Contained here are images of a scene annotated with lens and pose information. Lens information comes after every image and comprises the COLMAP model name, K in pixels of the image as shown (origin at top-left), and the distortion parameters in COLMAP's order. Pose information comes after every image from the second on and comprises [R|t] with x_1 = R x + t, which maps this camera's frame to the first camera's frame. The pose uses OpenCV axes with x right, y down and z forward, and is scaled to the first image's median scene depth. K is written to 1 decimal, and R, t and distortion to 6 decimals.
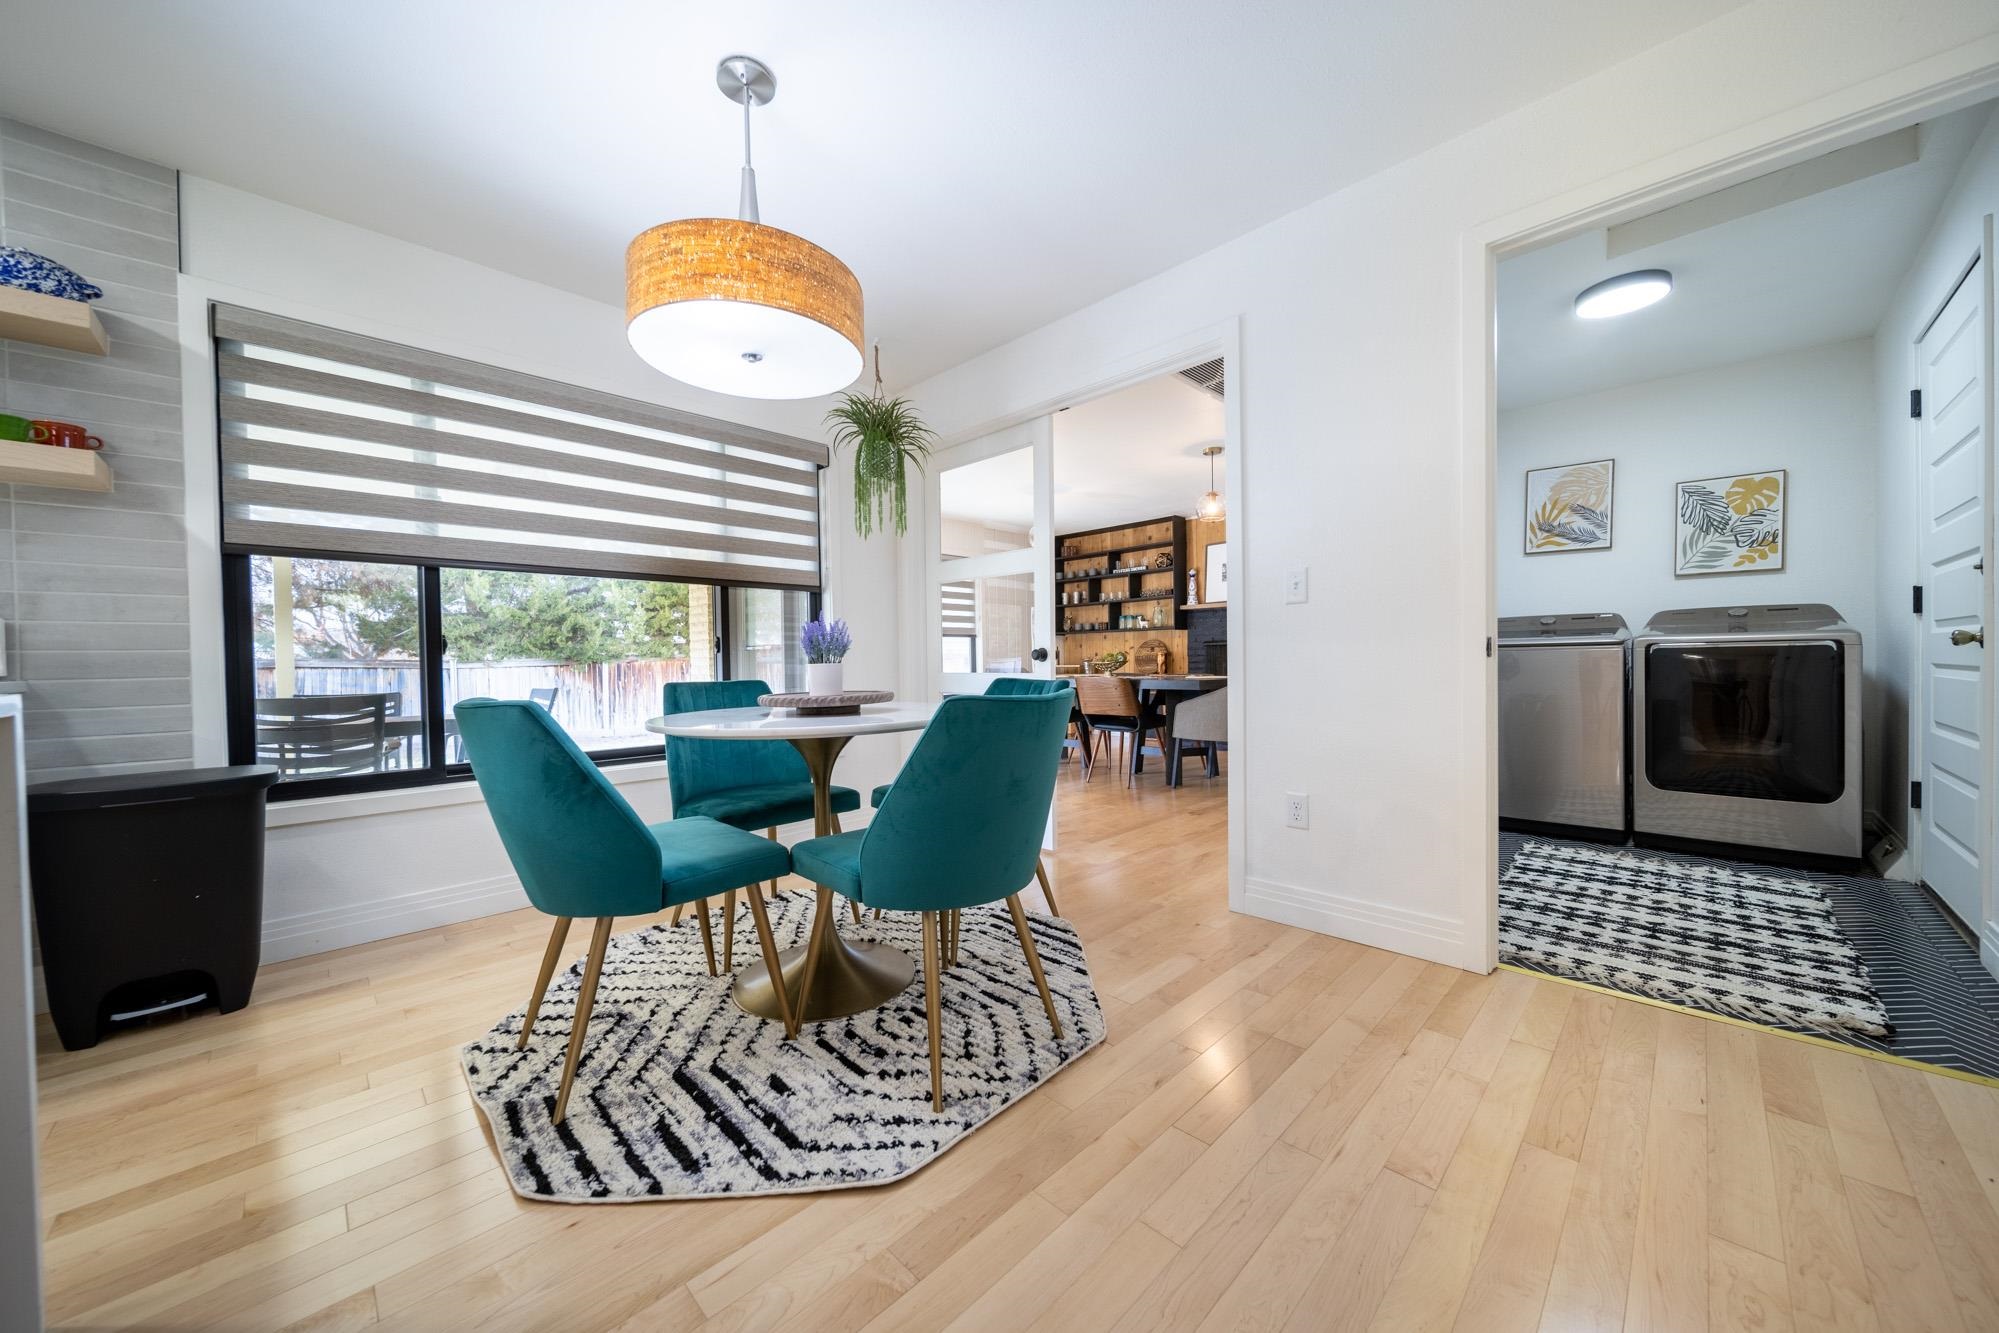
lens RADIAL K [[704.3, 0, 987.5], [0, 704.3, 669.5], [0, 0, 1]] dist [-0.007287, 0.000024]
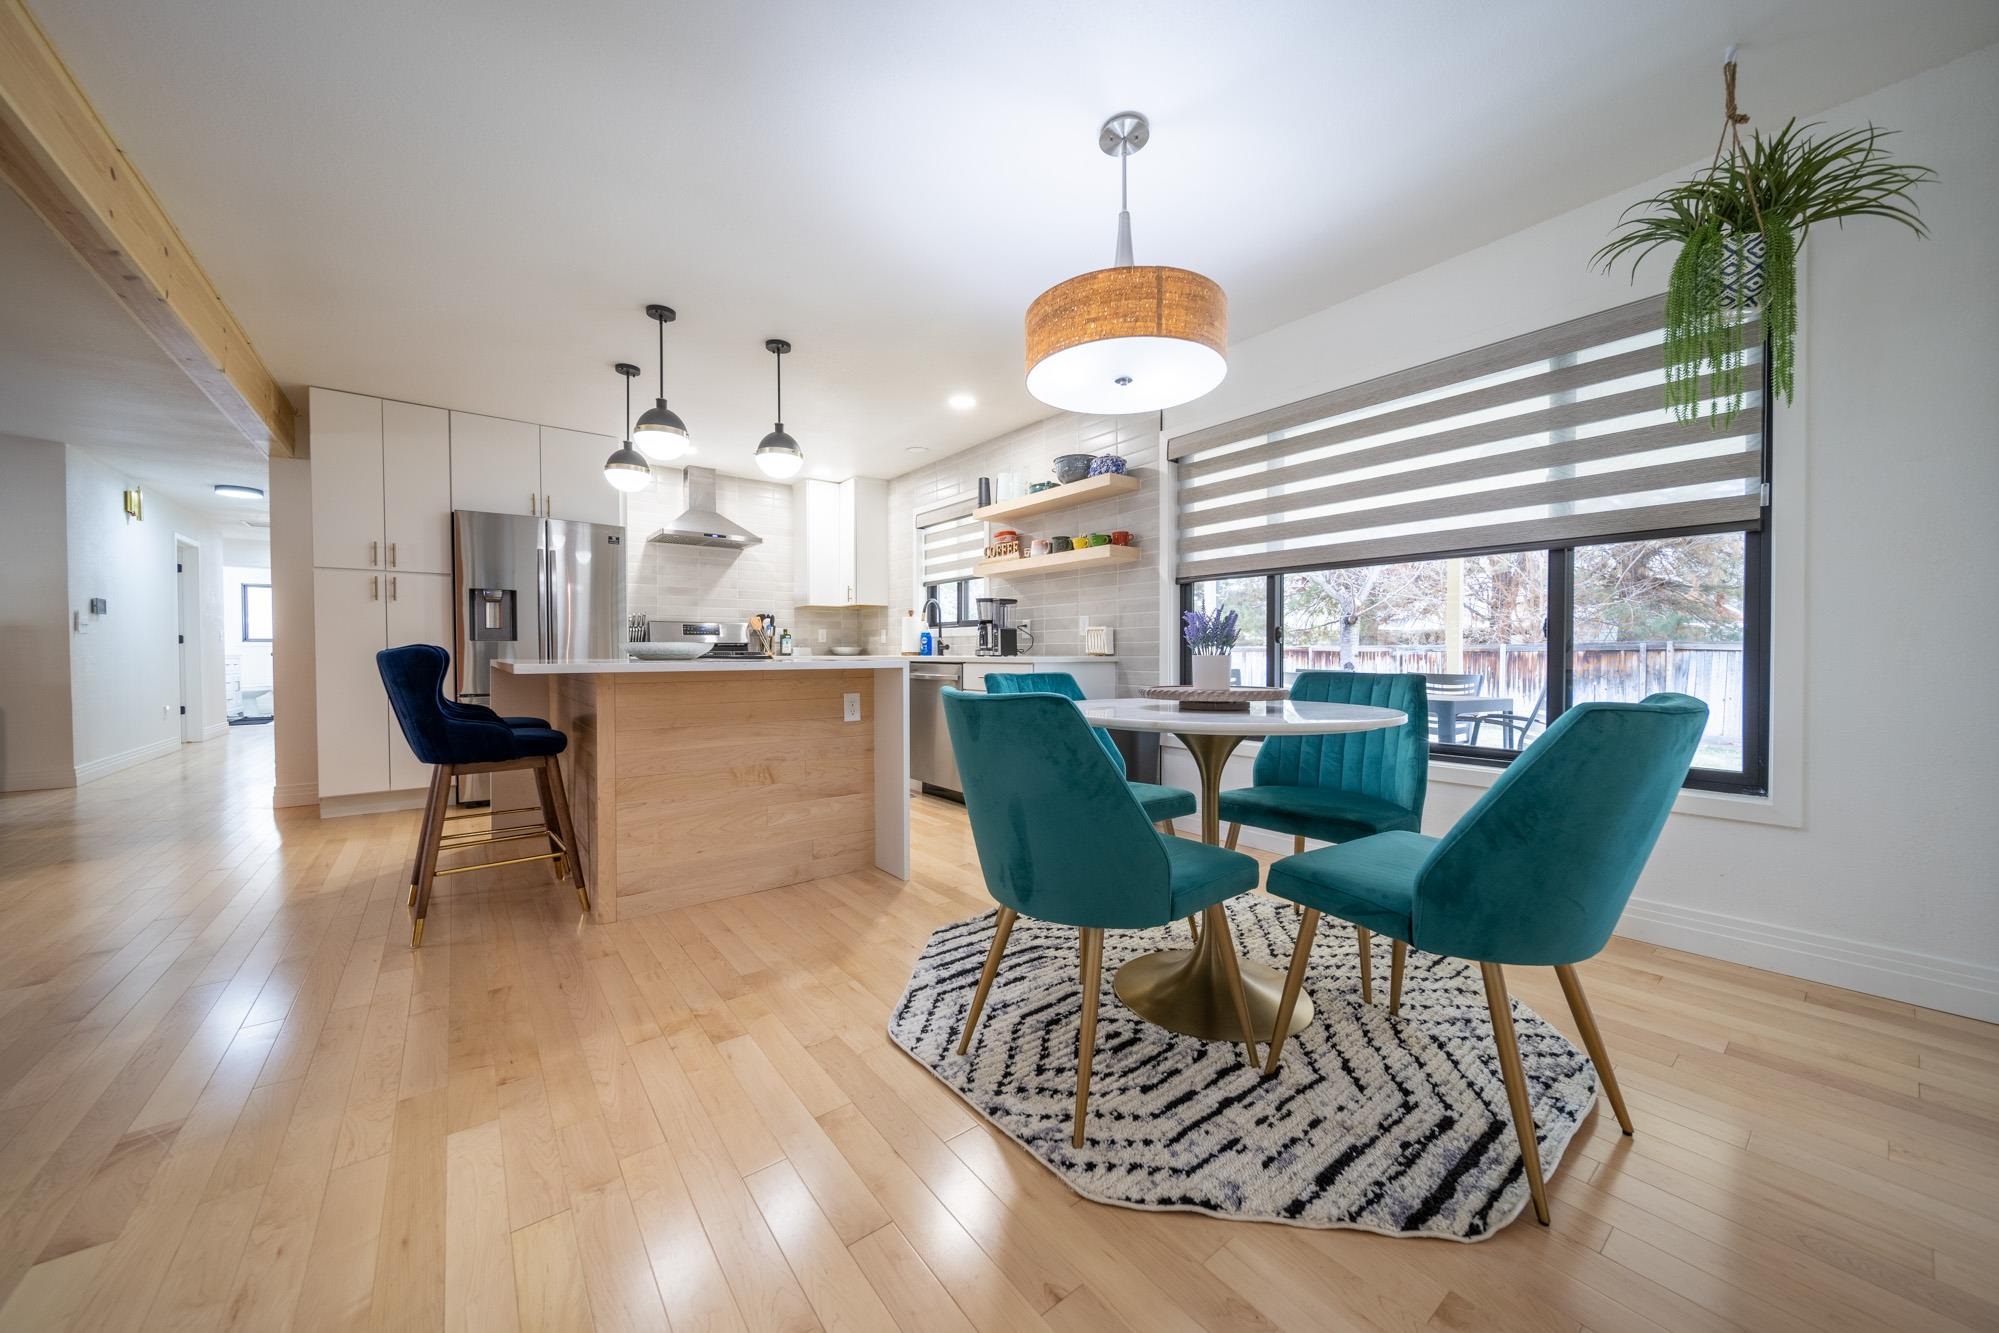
lens RADIAL K [[700.9, 0, 1001.5], [0, 700.9, 664.9], [0, 0, 1]] dist [-0.001628, -0.000043]
pose [[-0.118841, 0.032183, -0.992392, 0.655242], [-0.011368, 0.999365, 0.033771, -0.021627], [0.992848, 0.015294, -0.118399, 0.764009]]
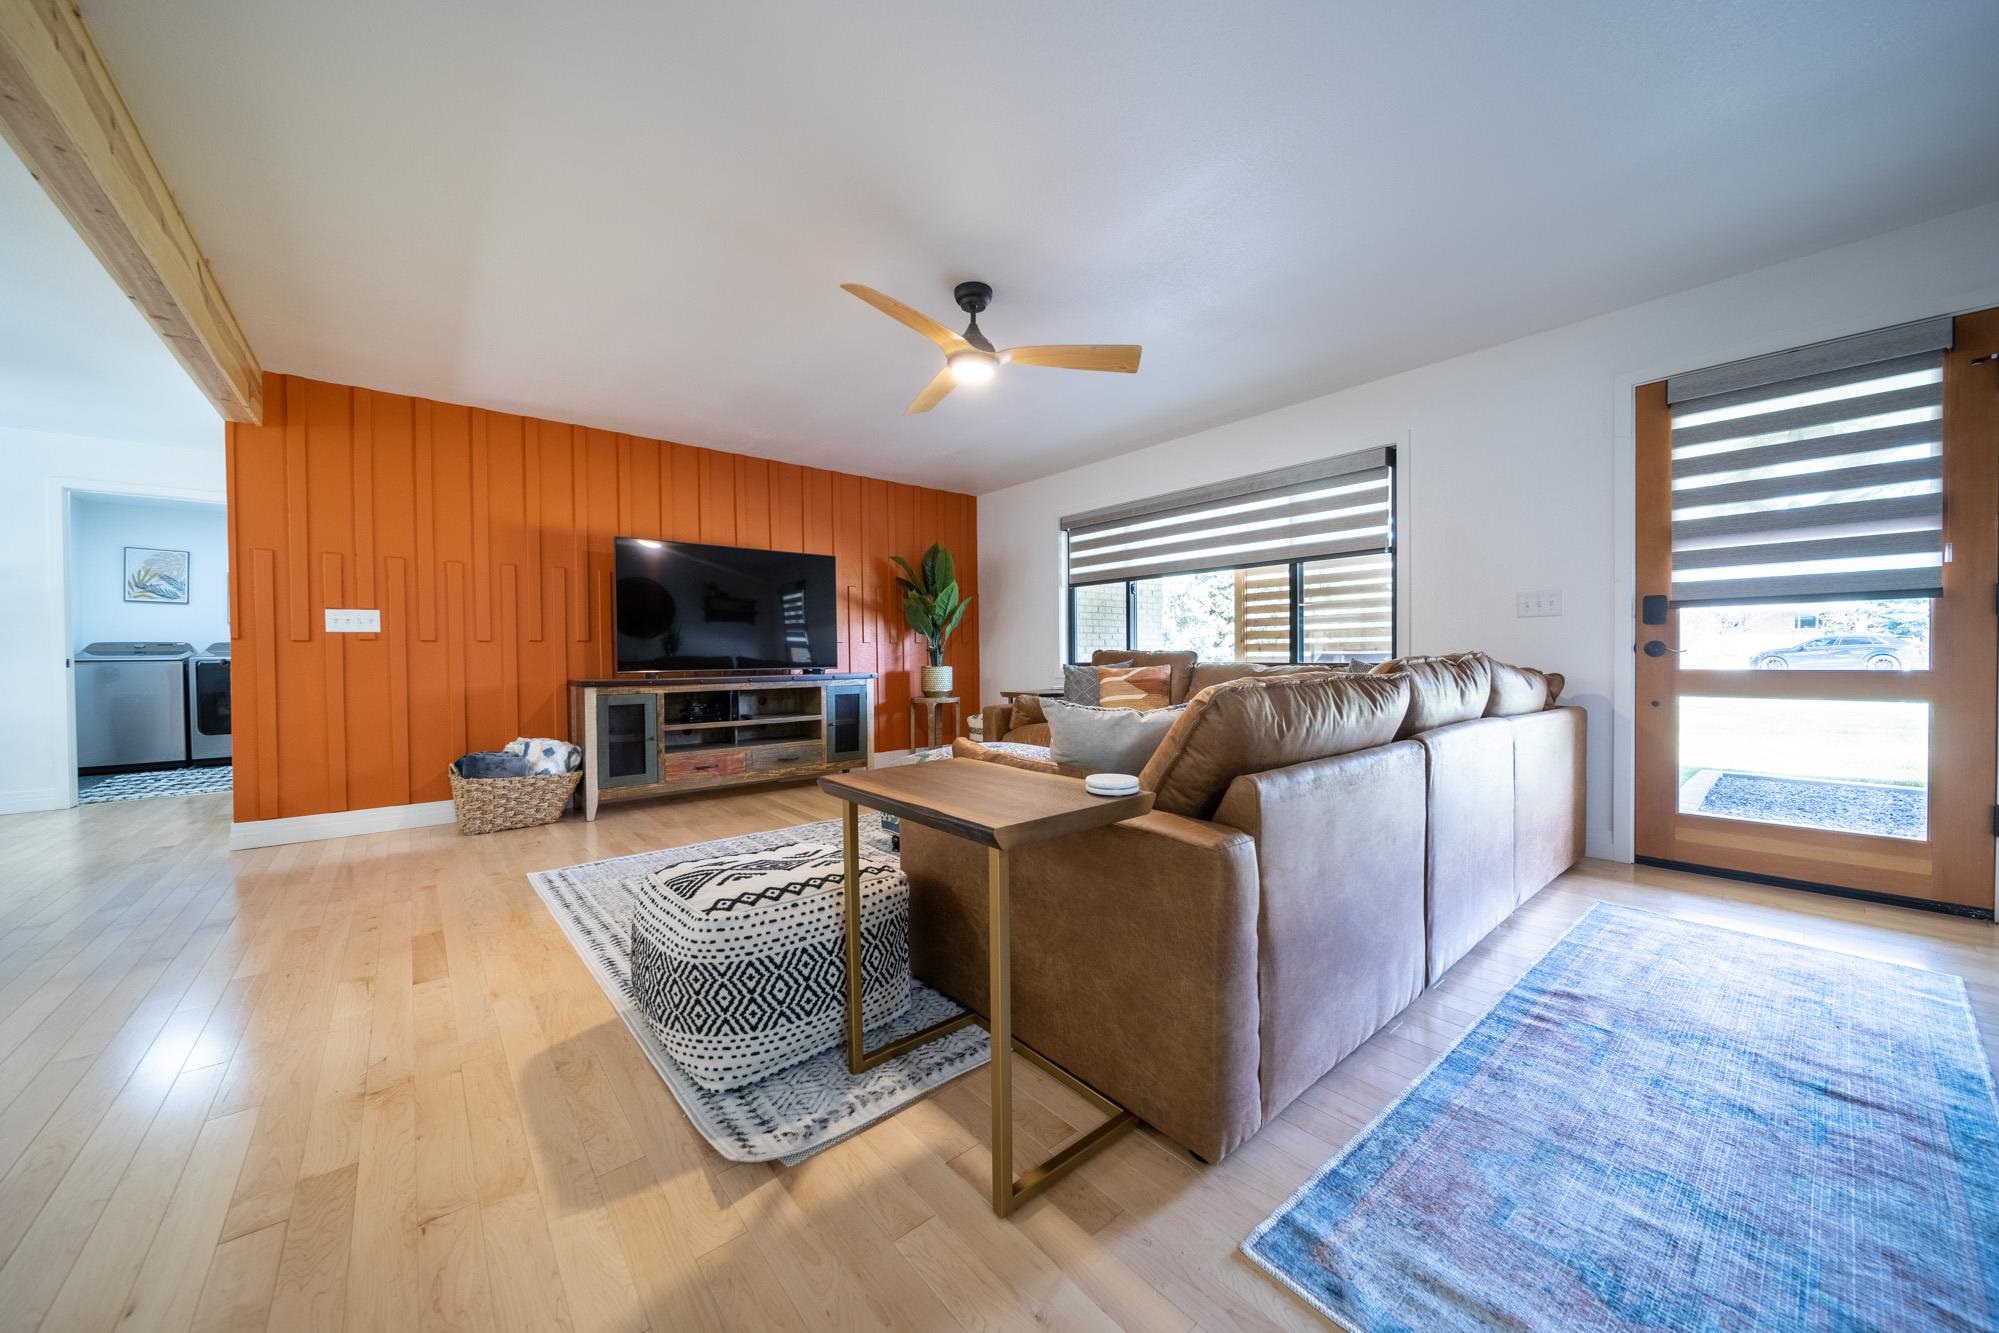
lens RADIAL K [[705.5, 0, 992.8], [0, 705.5, 661.8], [0, 0, 1]] dist [-0.002119, -0.000136]
pose [[0.081255, 0.007401, 0.996666, -1.192285], [0.021463, 0.999728, -0.009174, 0.045095], [-0.996462, 0.022137, 0.081074, -1.984216]]
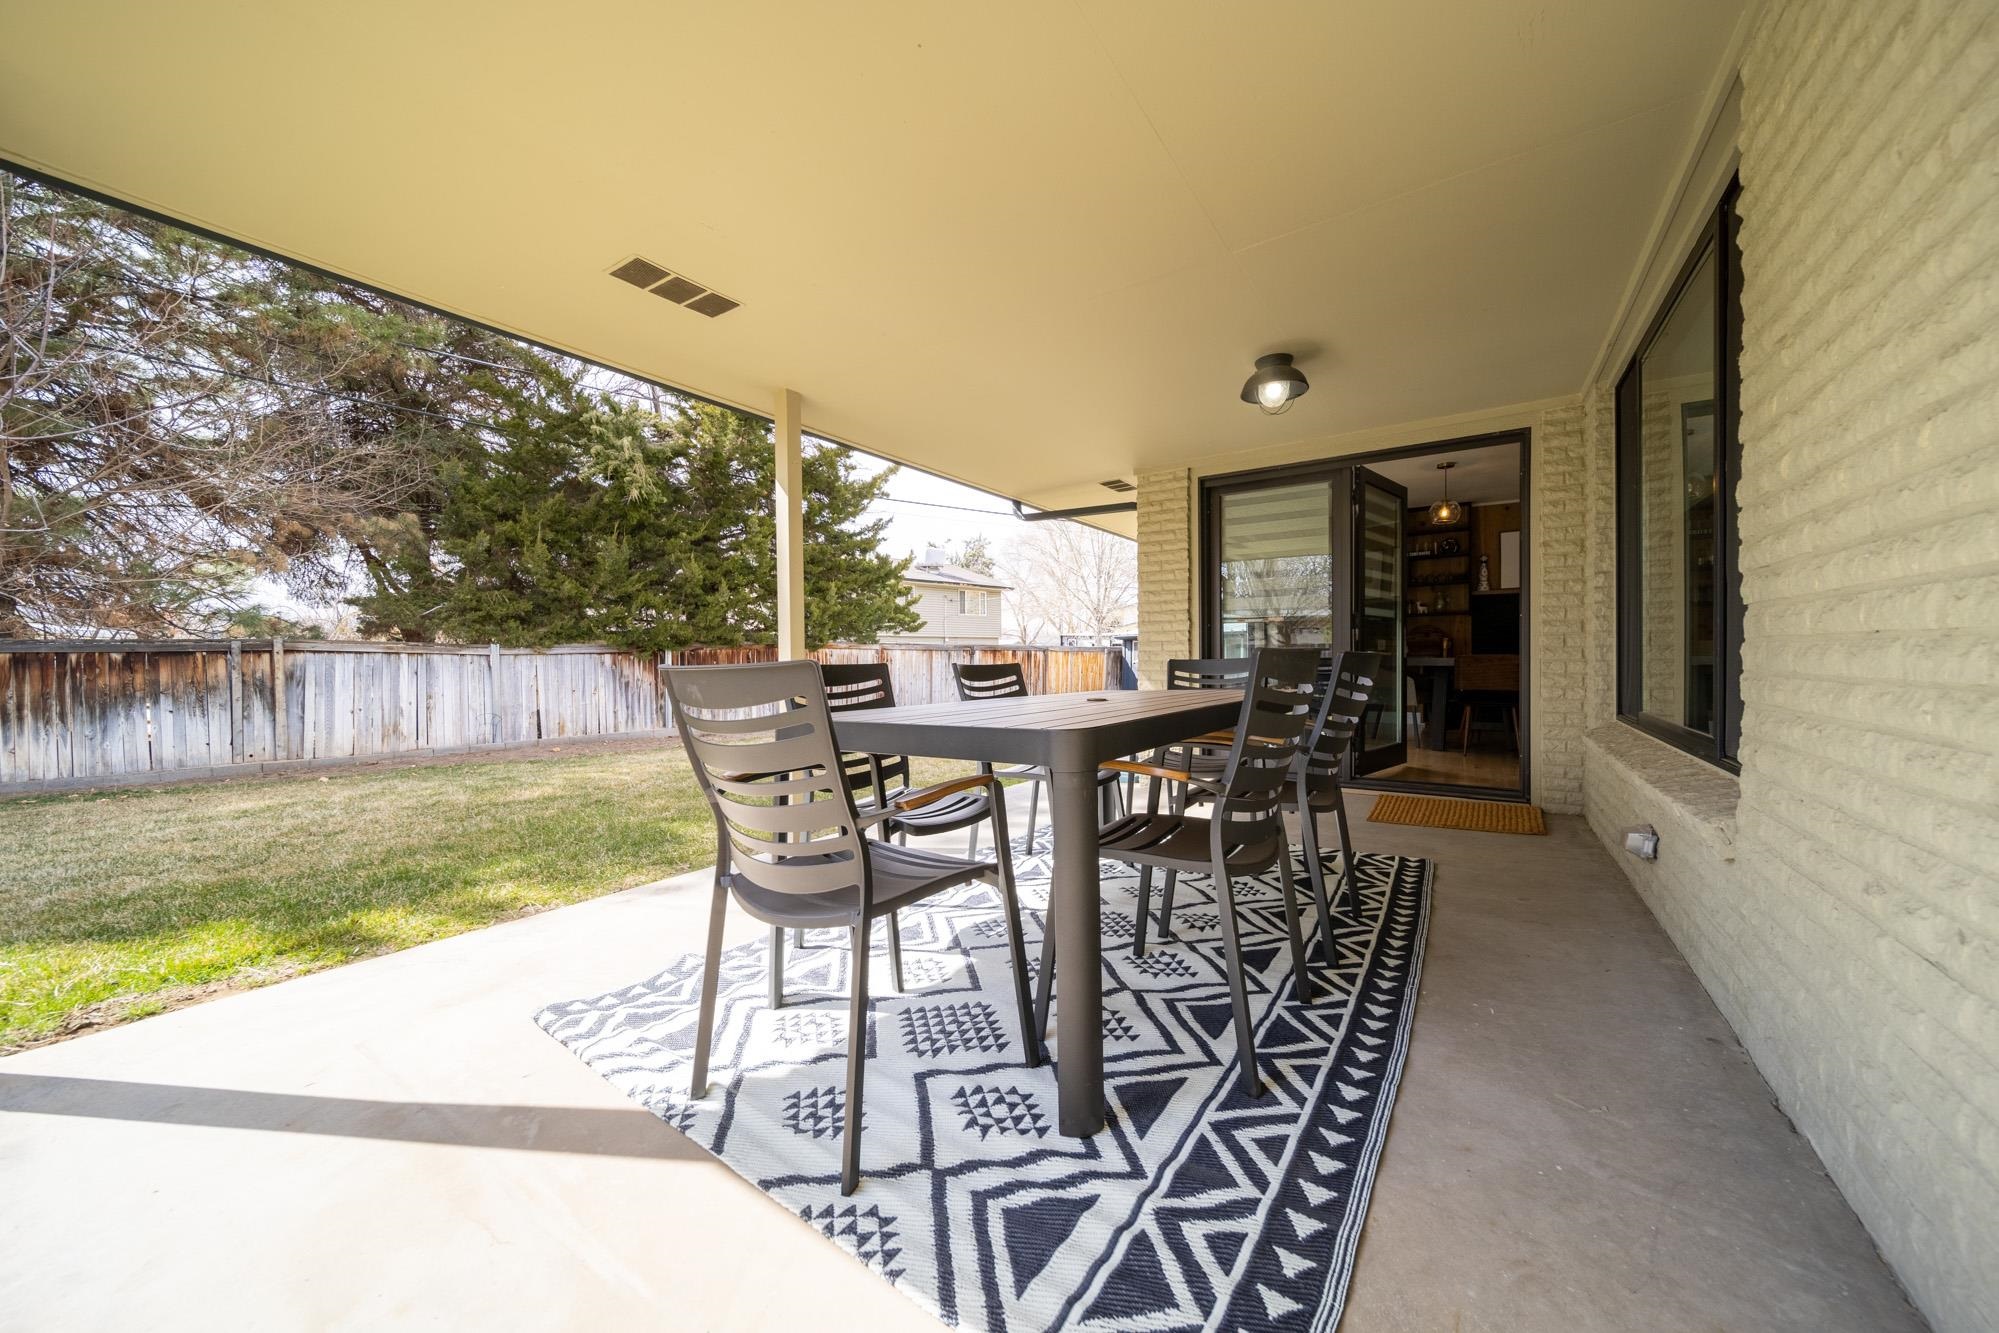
lens RADIAL K [[700.9, 0, 1001.5], [0, 700.9, 664.9], [0, 0, 1]] dist [-0.001628, -0.000043]
pose [[0.981741, 0.002695, 0.190205, -1.911518], [-0.001932, 0.999989, -0.004195, 0.068433], [-0.190214, 0.003751, 0.981736, 0.515287]]
